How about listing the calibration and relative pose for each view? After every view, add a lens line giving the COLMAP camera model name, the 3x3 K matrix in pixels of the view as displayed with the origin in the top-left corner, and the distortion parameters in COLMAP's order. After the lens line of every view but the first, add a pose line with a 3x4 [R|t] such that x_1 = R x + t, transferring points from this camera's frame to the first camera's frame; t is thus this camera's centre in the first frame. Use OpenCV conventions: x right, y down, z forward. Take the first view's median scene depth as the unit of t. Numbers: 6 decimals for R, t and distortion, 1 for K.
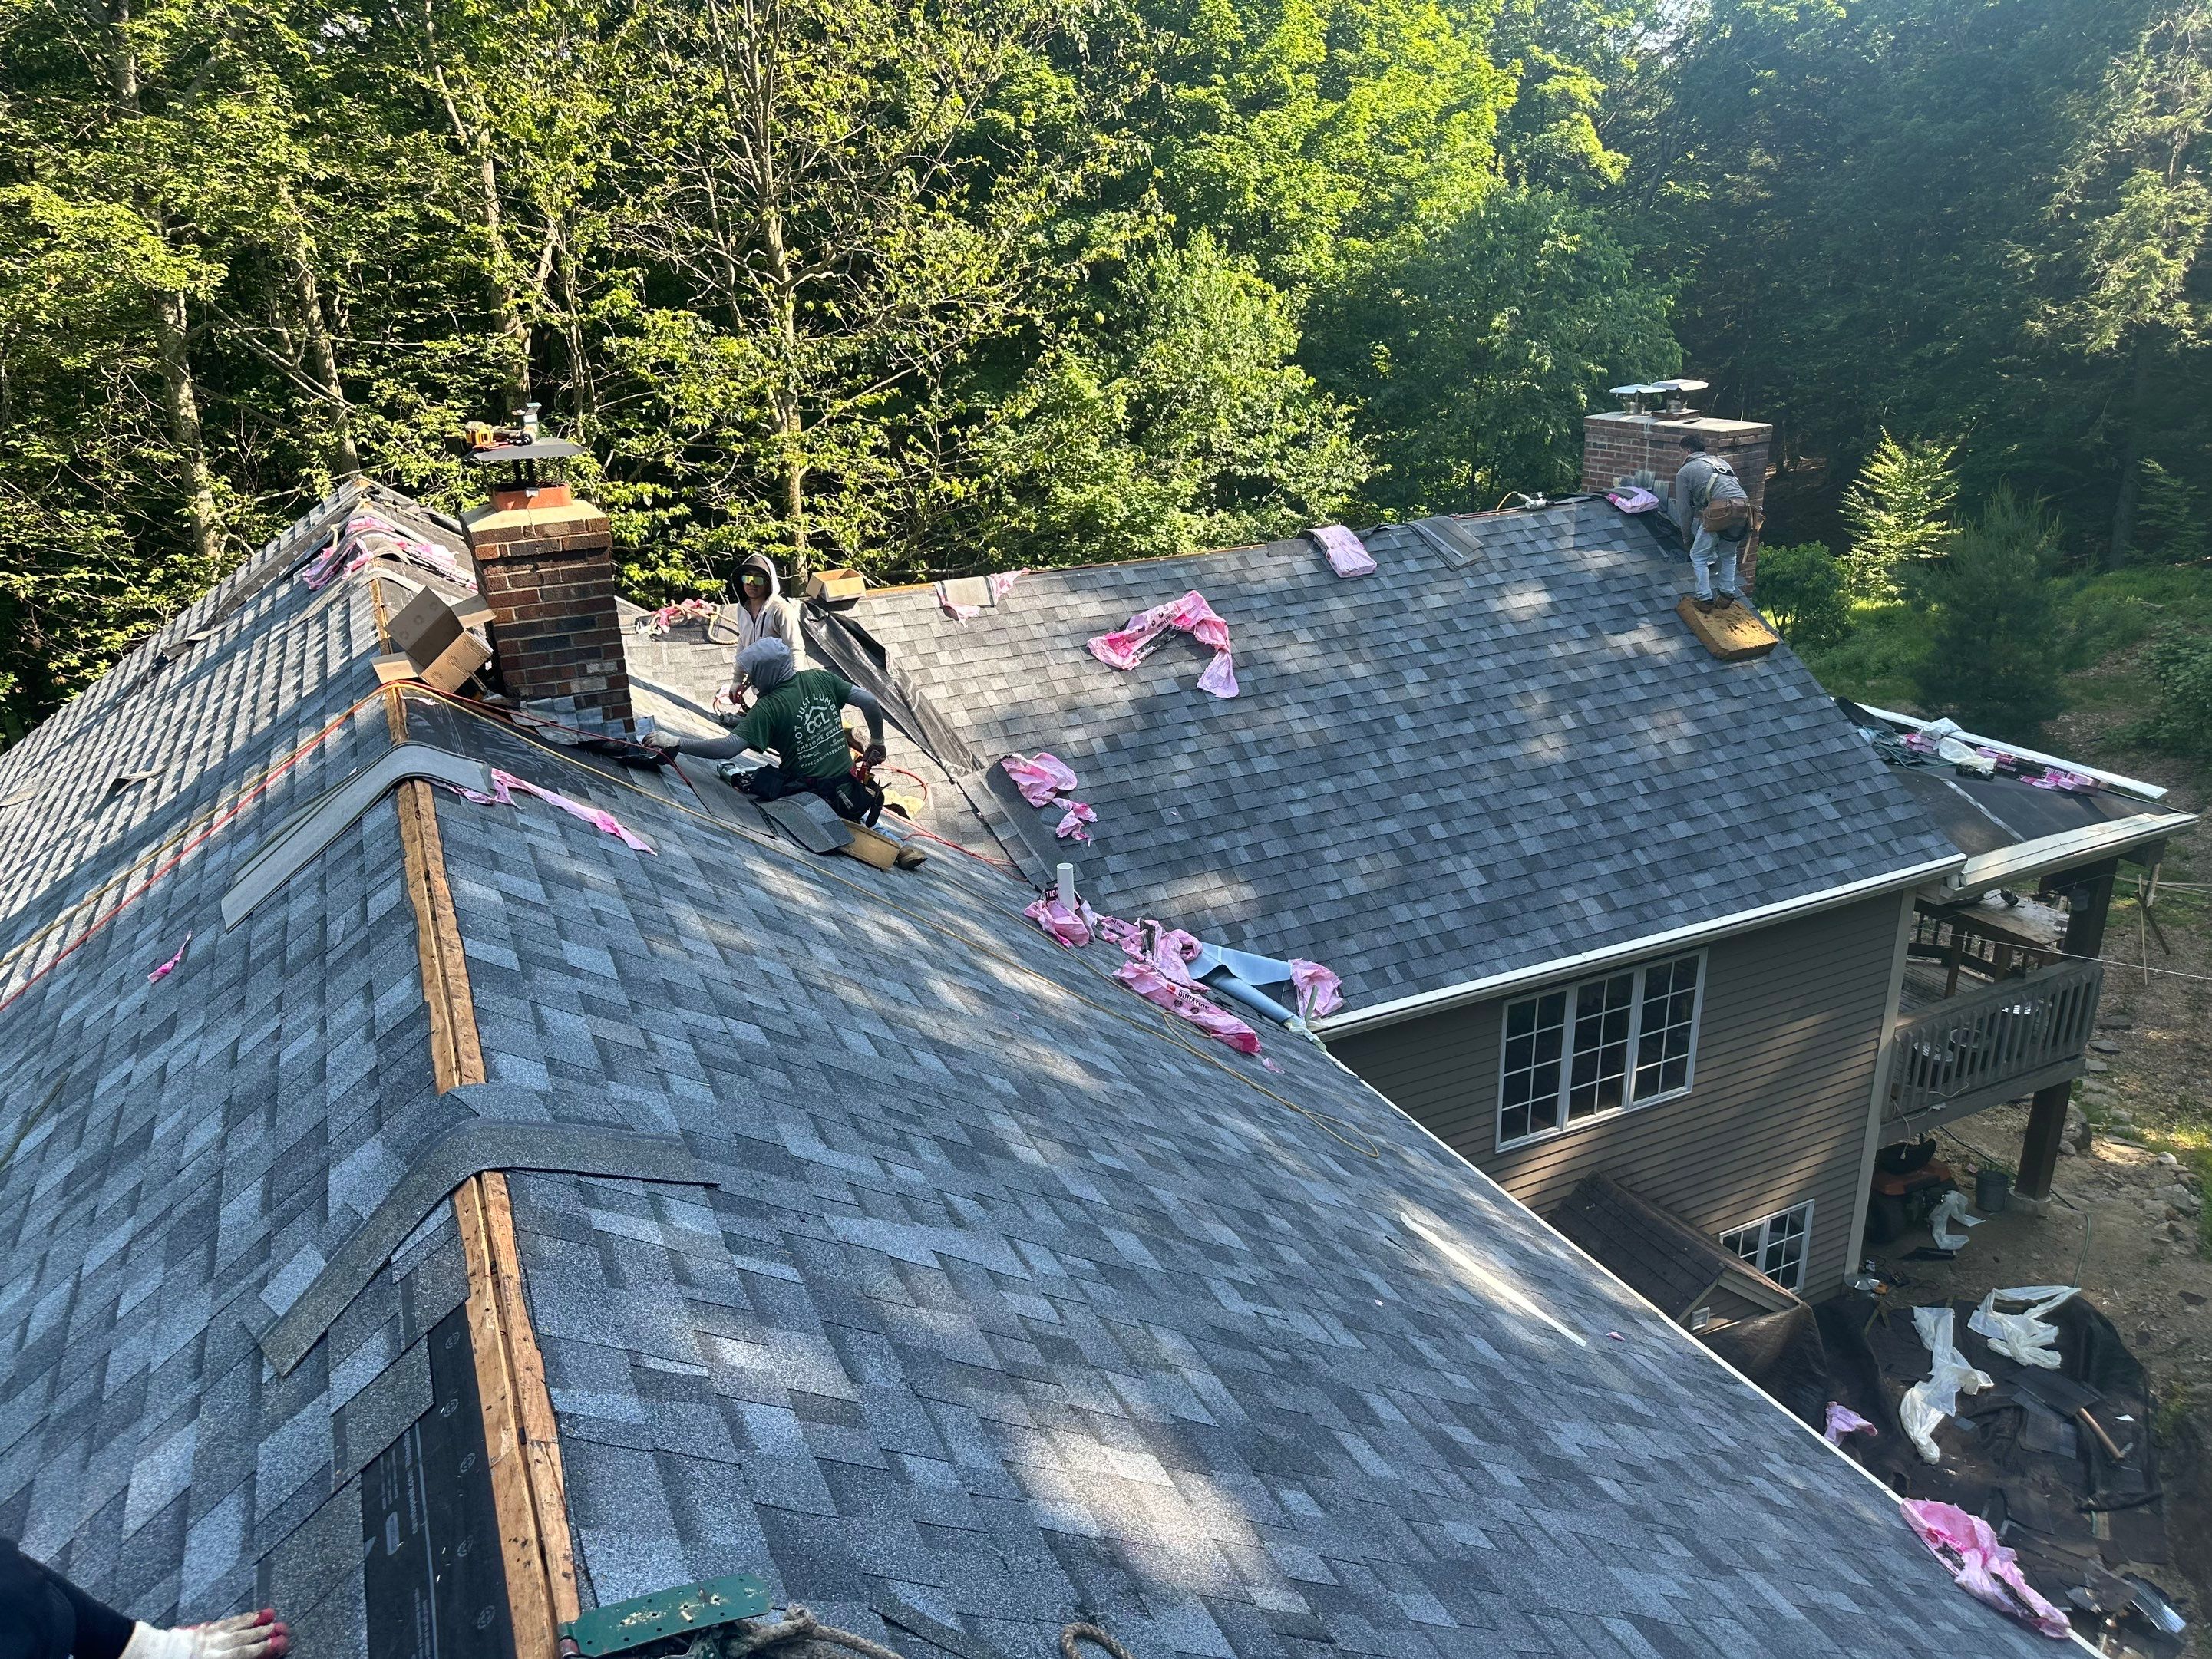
lens RADIAL K [[1523.8, 0, 1113.1], [0, 1523.8, 854.9], [0, 0, 1]] dist [0.073732, -0.103445]
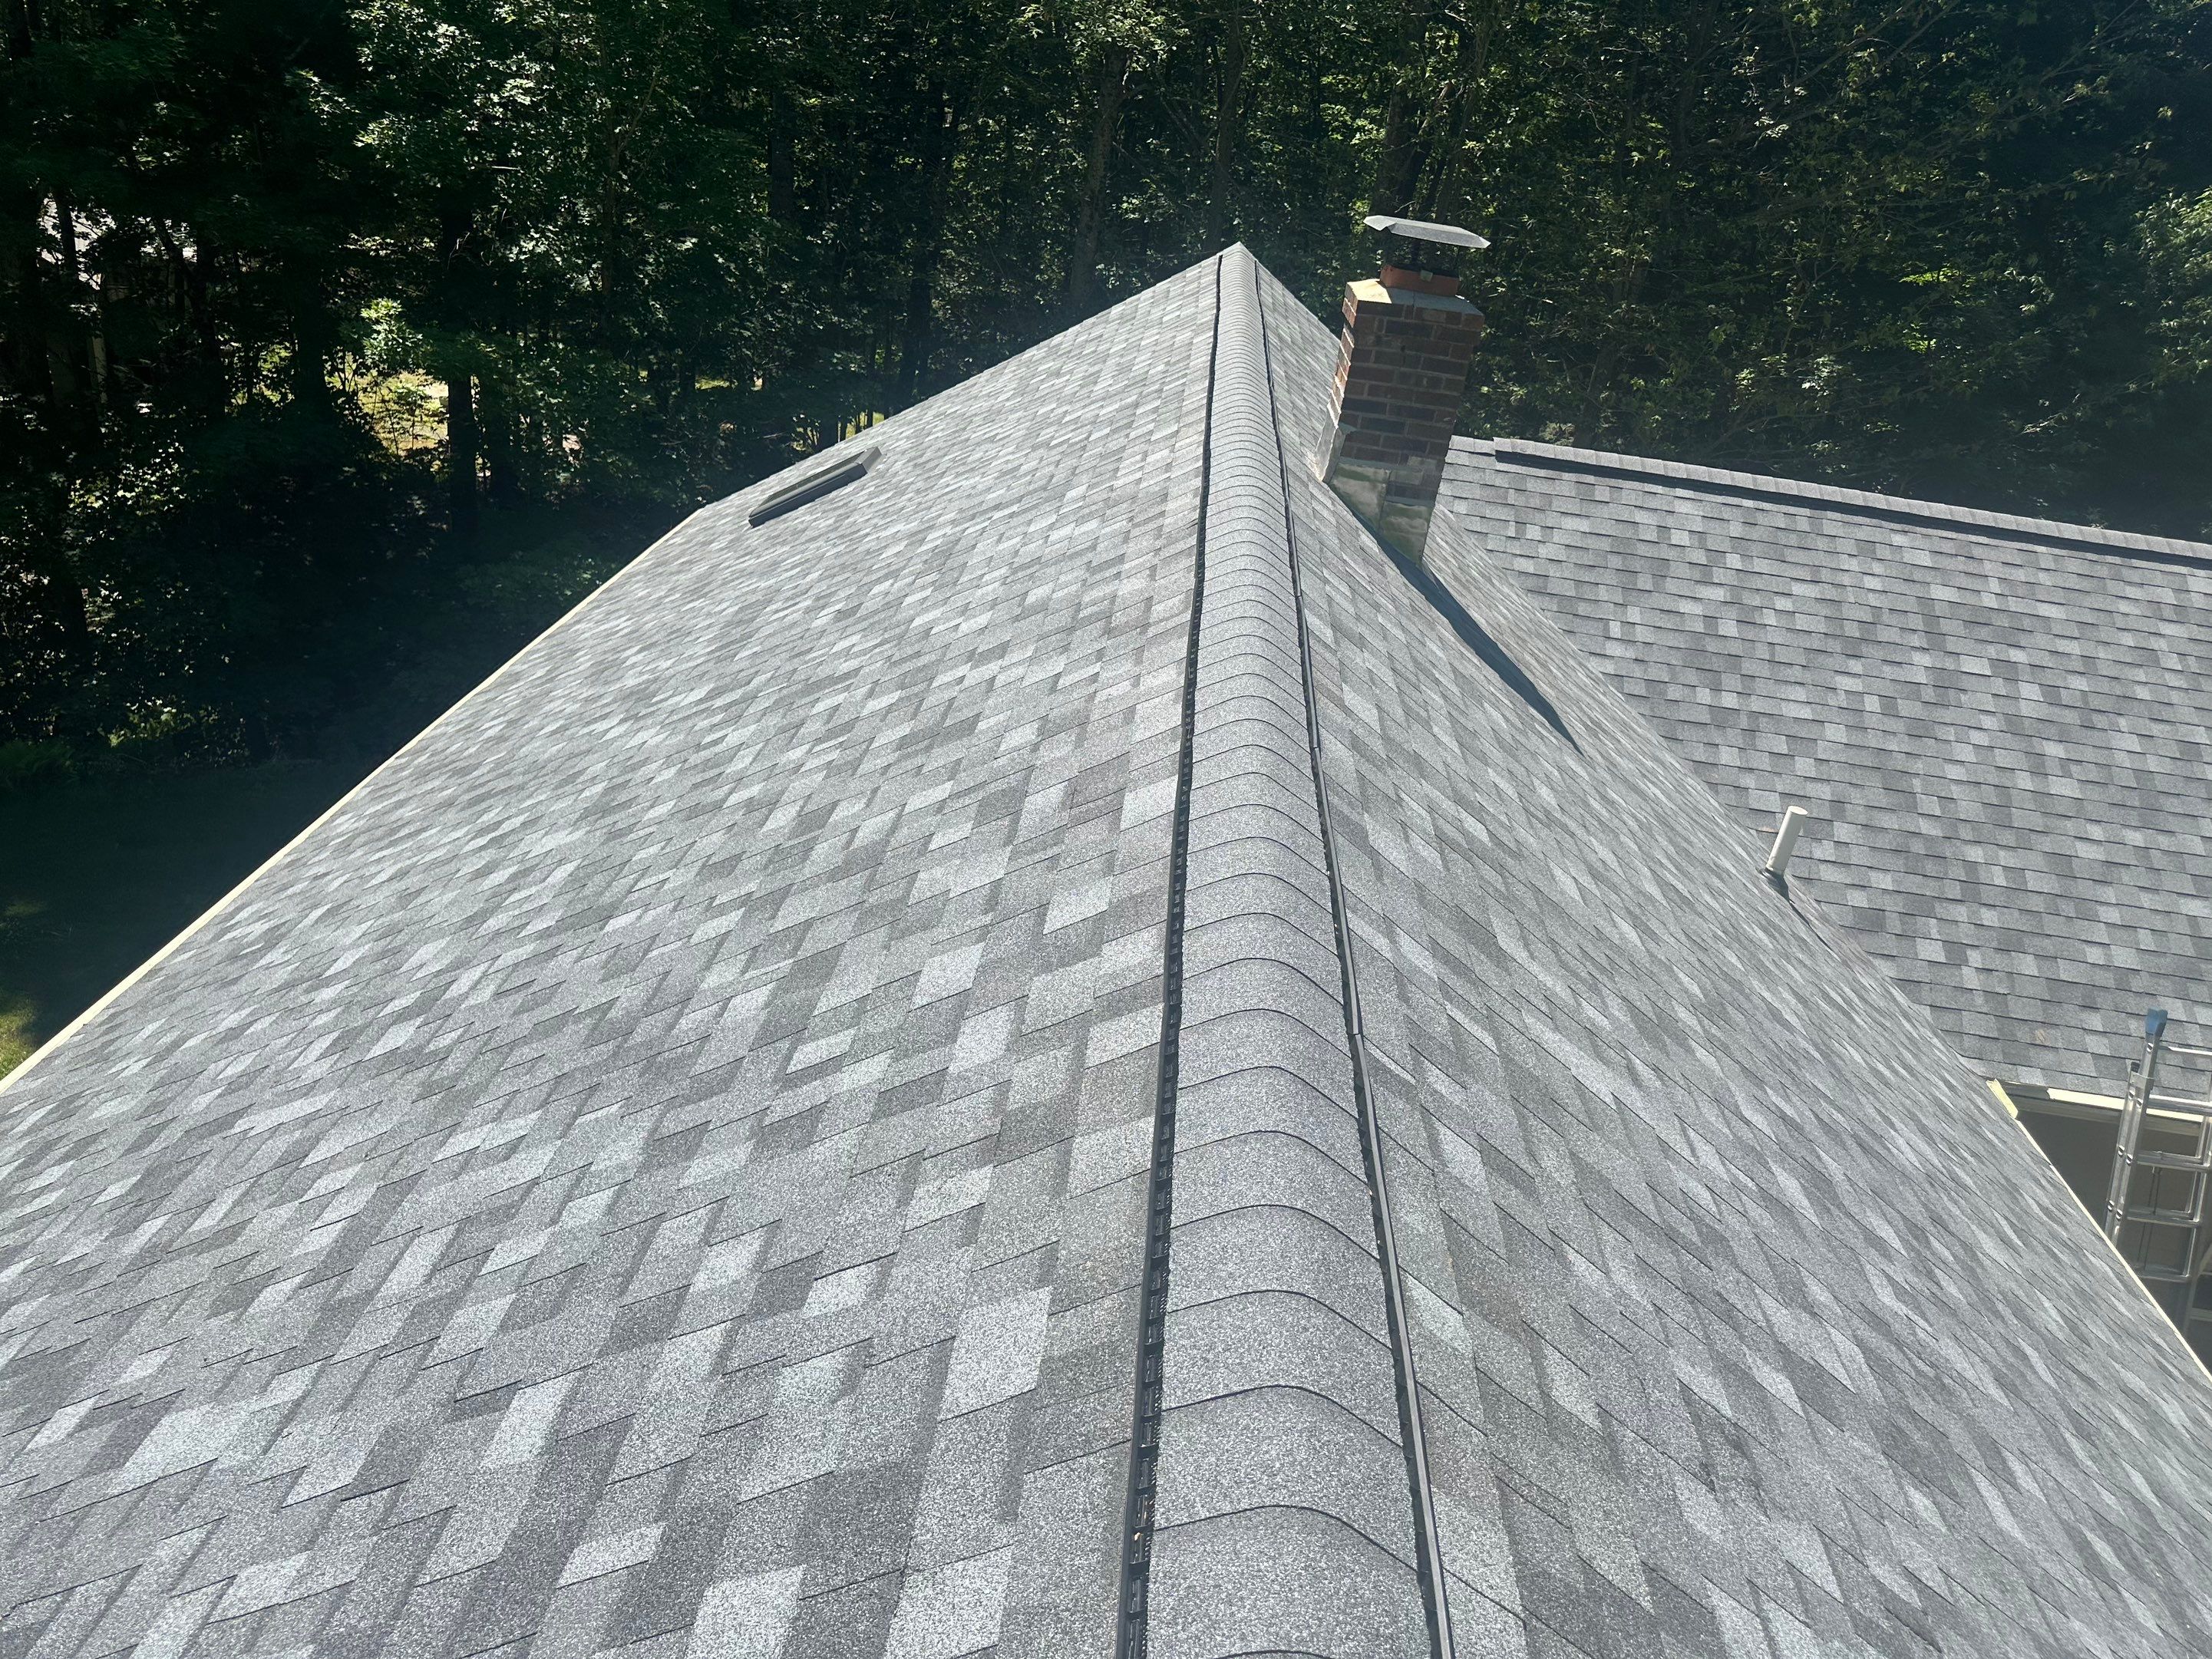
lens RADIAL K [[1517.7, 0, 1111.2], [0, 1517.7, 826.7], [0, 0, 1]] dist [0.100530, -0.152398]
pose [[0.859048, 0.349414, -0.374094, -0.072760], [-0.326935, 0.936839, 0.124279, 0.072490], [0.393891, 0.015543, 0.919026, -0.017504]]
